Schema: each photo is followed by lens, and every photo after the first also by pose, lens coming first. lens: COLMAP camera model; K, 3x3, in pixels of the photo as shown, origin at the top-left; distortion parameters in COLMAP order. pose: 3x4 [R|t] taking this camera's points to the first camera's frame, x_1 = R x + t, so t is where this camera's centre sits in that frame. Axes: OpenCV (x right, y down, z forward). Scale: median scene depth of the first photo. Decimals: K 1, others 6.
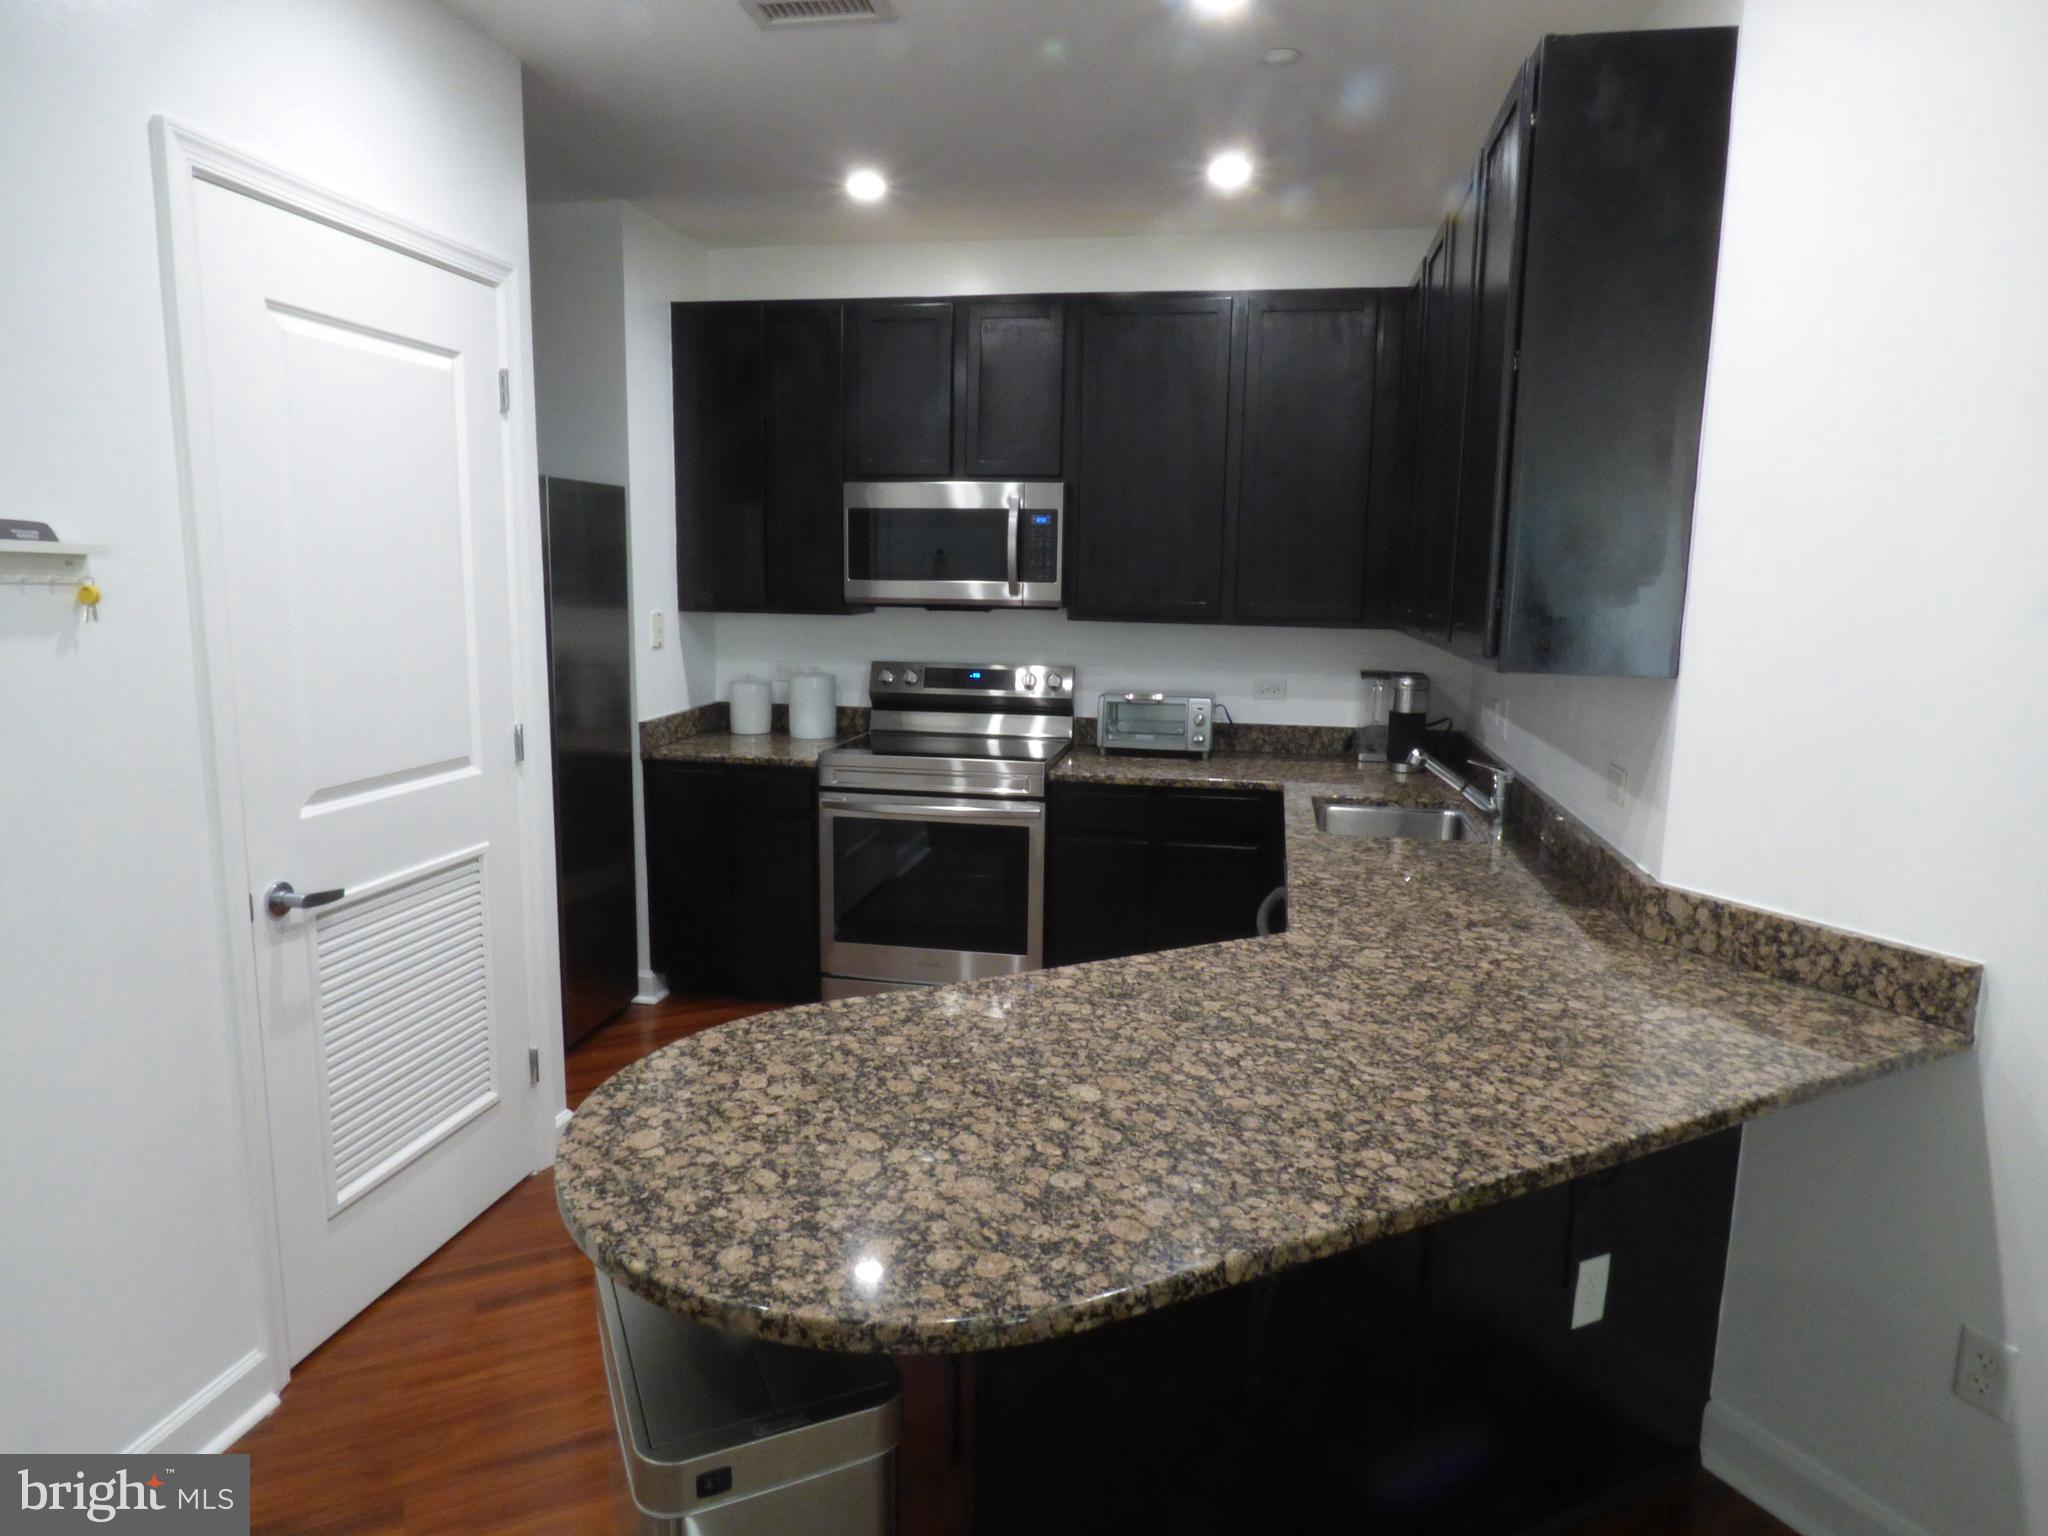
lens RADIAL K [[1237.6, 0, 1024.0], [0, 1237.6, 768.0], [0, 0, 1]] dist [-0.035649, 0.029031]
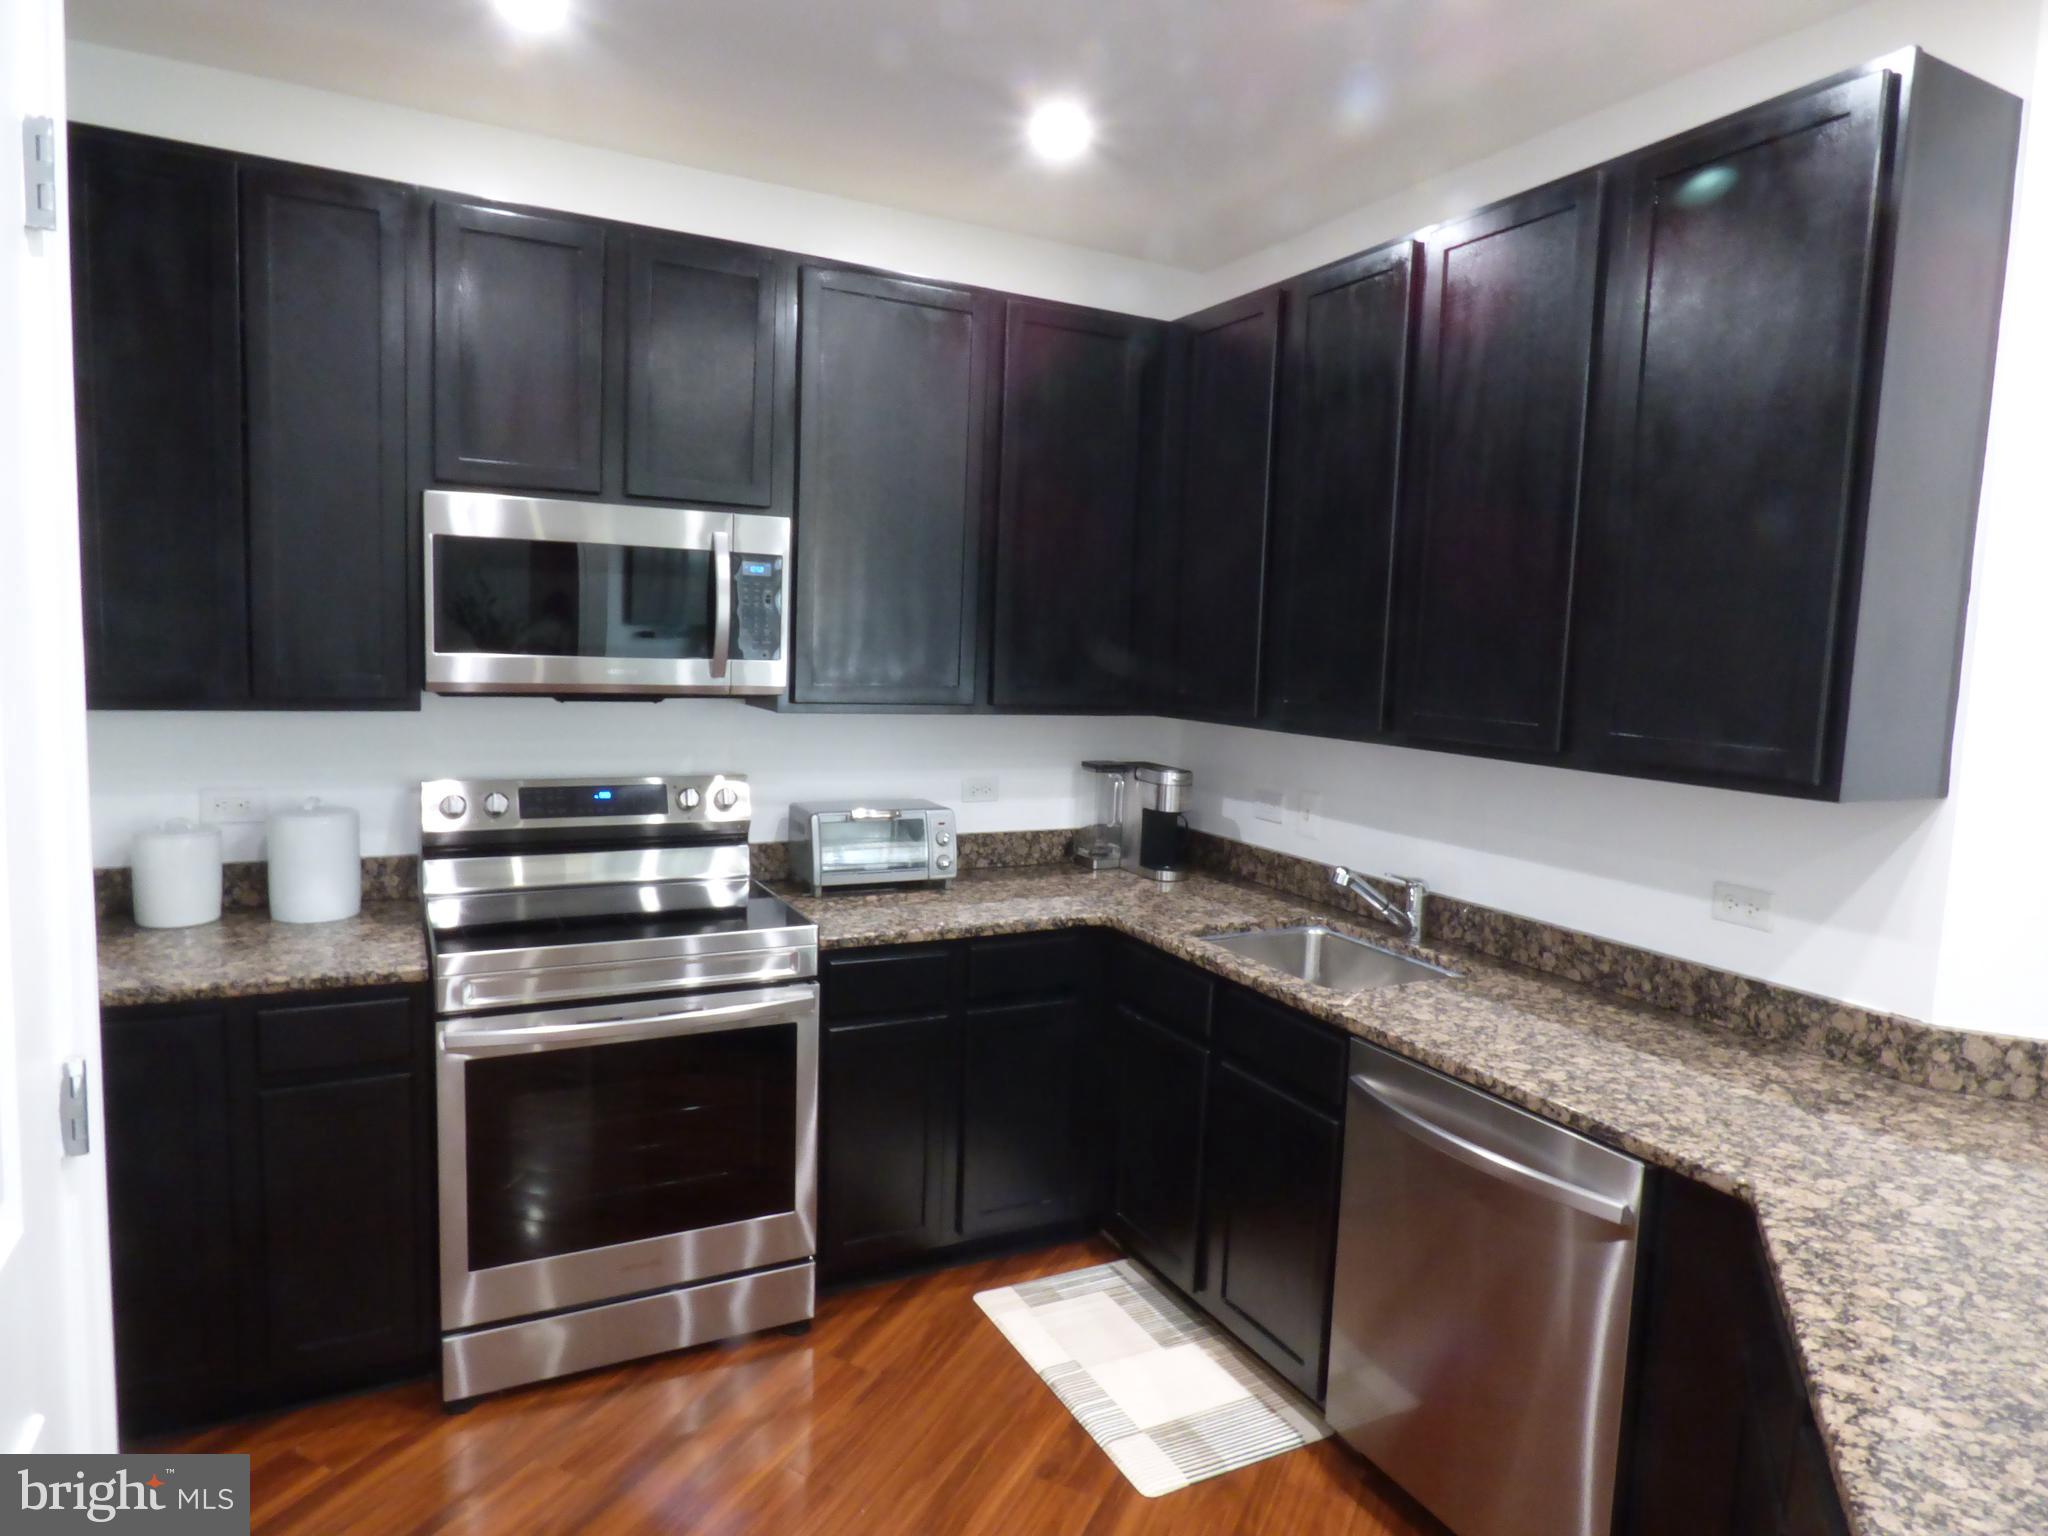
lens RADIAL K [[1228.8, 0, 1027.0], [0, 1228.8, 774.3], [0, 0, 1]] dist [-0.016061, 0.002736]
pose [[0.785824, -0.054959, 0.616003, -0.537330], [0.074335, 0.997216, -0.005858, -0.131507], [-0.613967, 0.050394, 0.787722, 0.682620]]
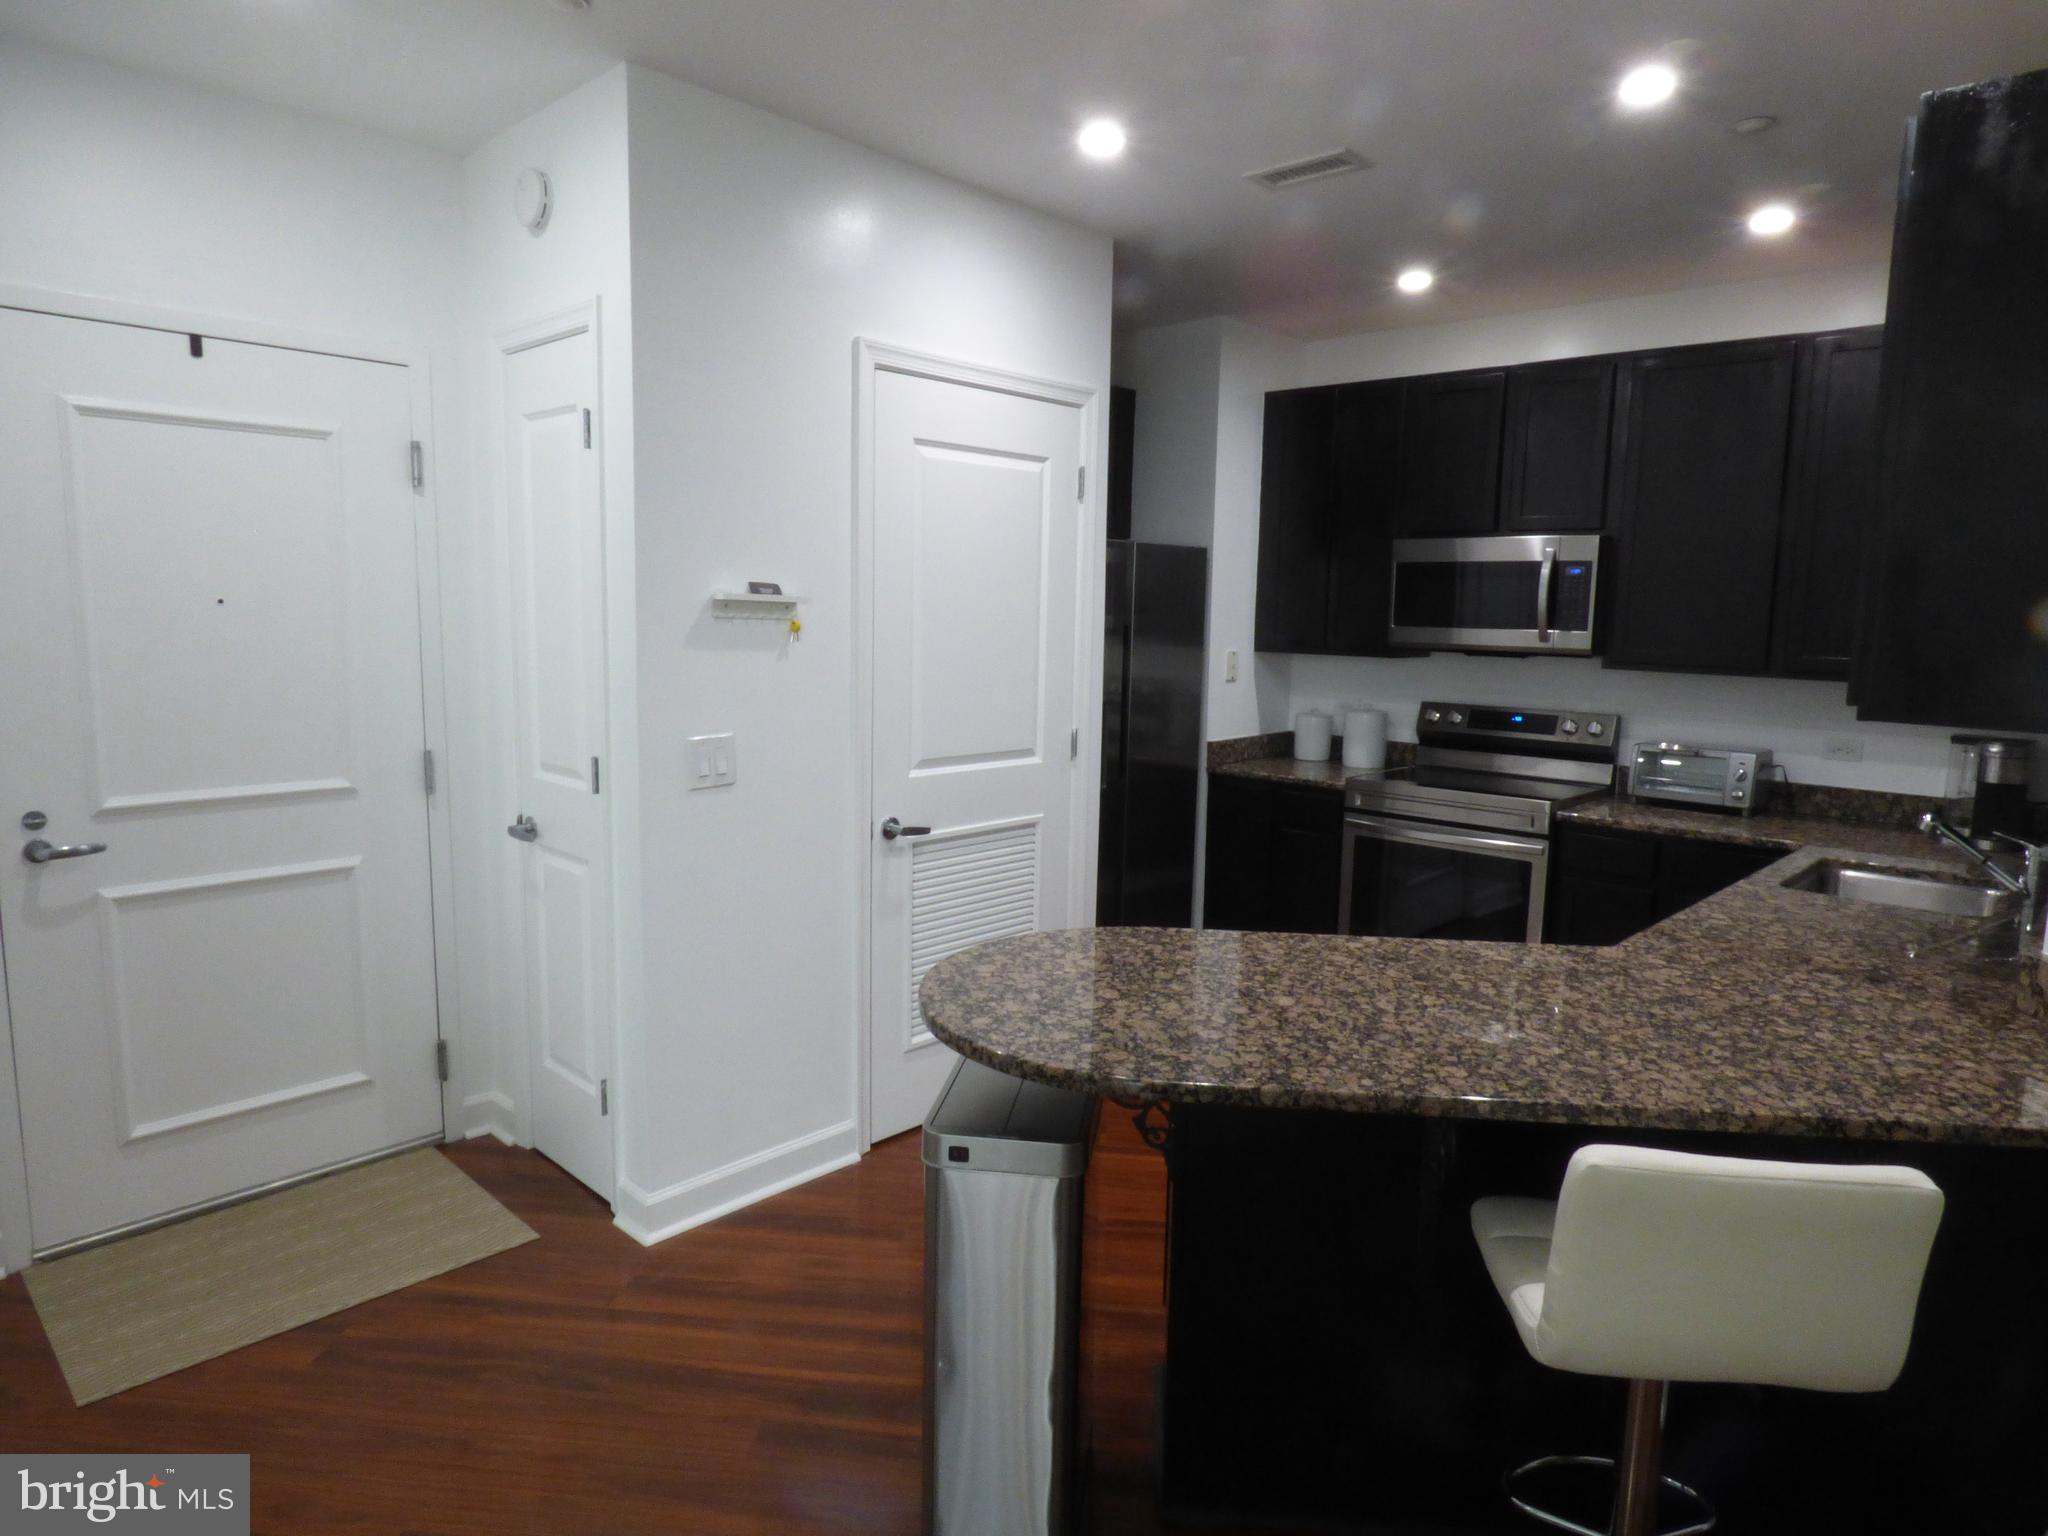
lens RADIAL K [[1228.8, 0, 1027.0], [0, 1228.8, 774.3], [0, 0, 1]] dist [-0.016061, 0.002736]
pose [[0.841037, 0.074799, -0.535782, 0.347581], [-0.092594, 0.995684, -0.006343, 0.034773], [0.532995, 0.054945, 0.844333, -0.199360]]
